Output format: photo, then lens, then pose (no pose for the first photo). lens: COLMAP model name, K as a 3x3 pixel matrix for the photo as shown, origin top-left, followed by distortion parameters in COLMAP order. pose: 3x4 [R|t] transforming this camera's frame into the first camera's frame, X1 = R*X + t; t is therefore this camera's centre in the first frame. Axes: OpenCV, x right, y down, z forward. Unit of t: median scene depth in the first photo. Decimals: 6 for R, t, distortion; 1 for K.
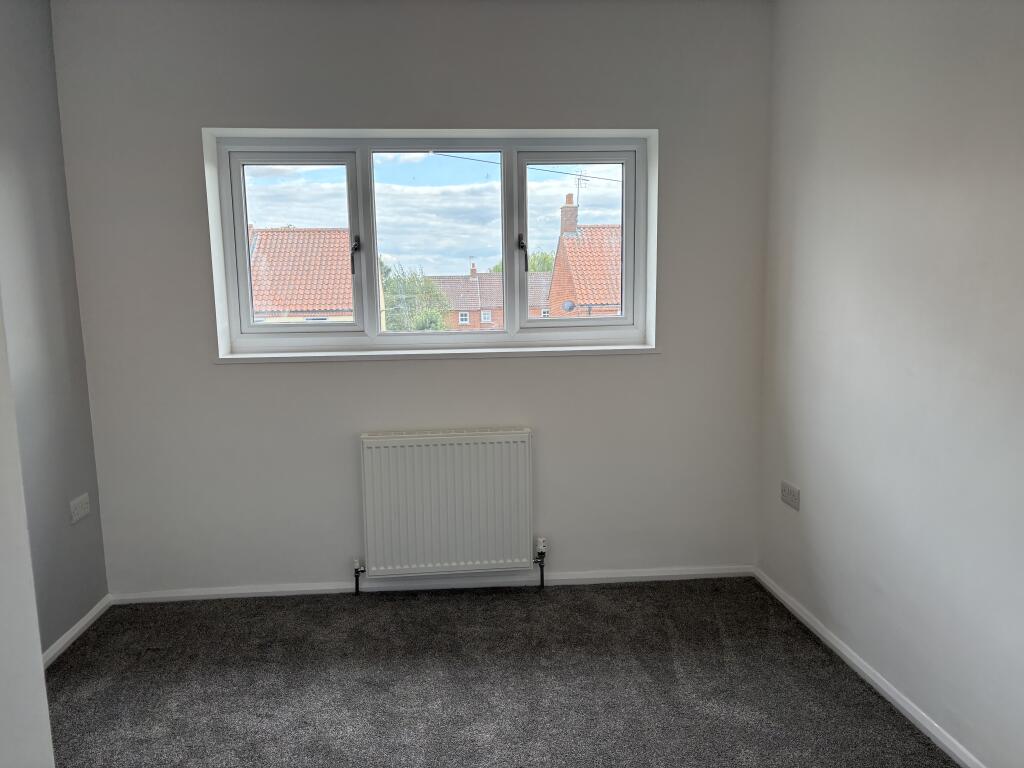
lens RADIAL K [[812.6, 0, 513.1], [0, 812.6, 398.1], [0, 0, 1]] dist [-0.010638, -0.001834]
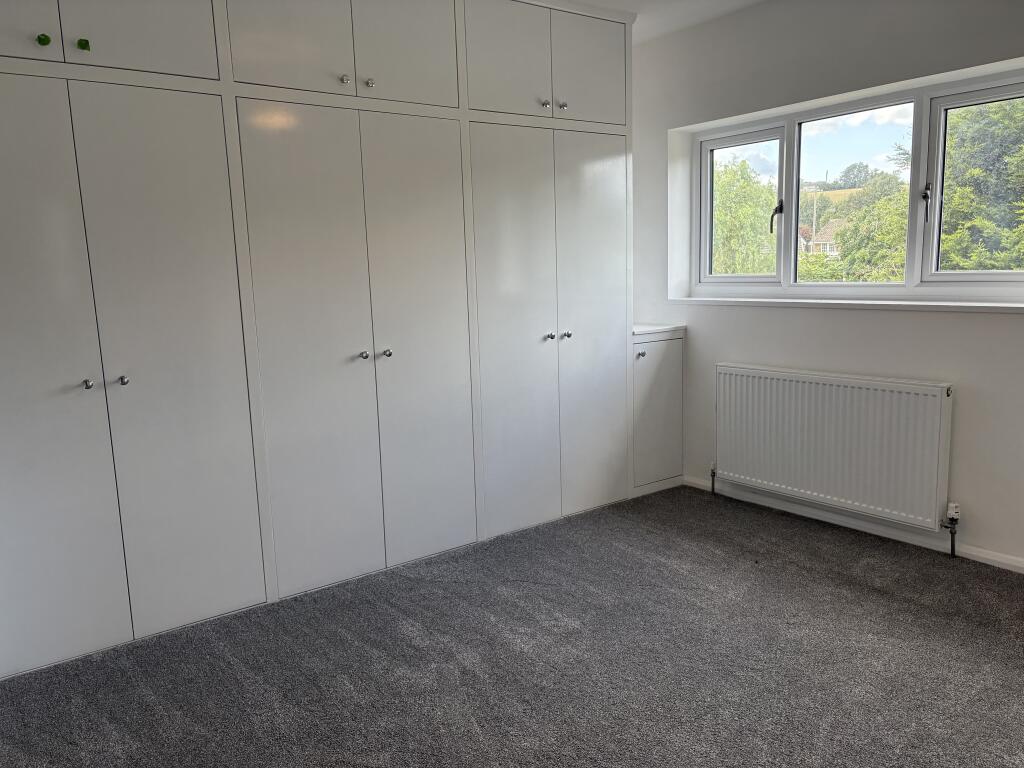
lens RADIAL K [[777.4, 0, 512.0], [0, 777.4, 384.0], [0, 0, 1]] dist [0.031878, -0.004579]
pose [[0.521268, 0.130646, -0.843333, 0.574487], [-0.083964, 0.991269, 0.101665, -0.018444], [0.849252, 0.017815, 0.527687, 0.079881]]
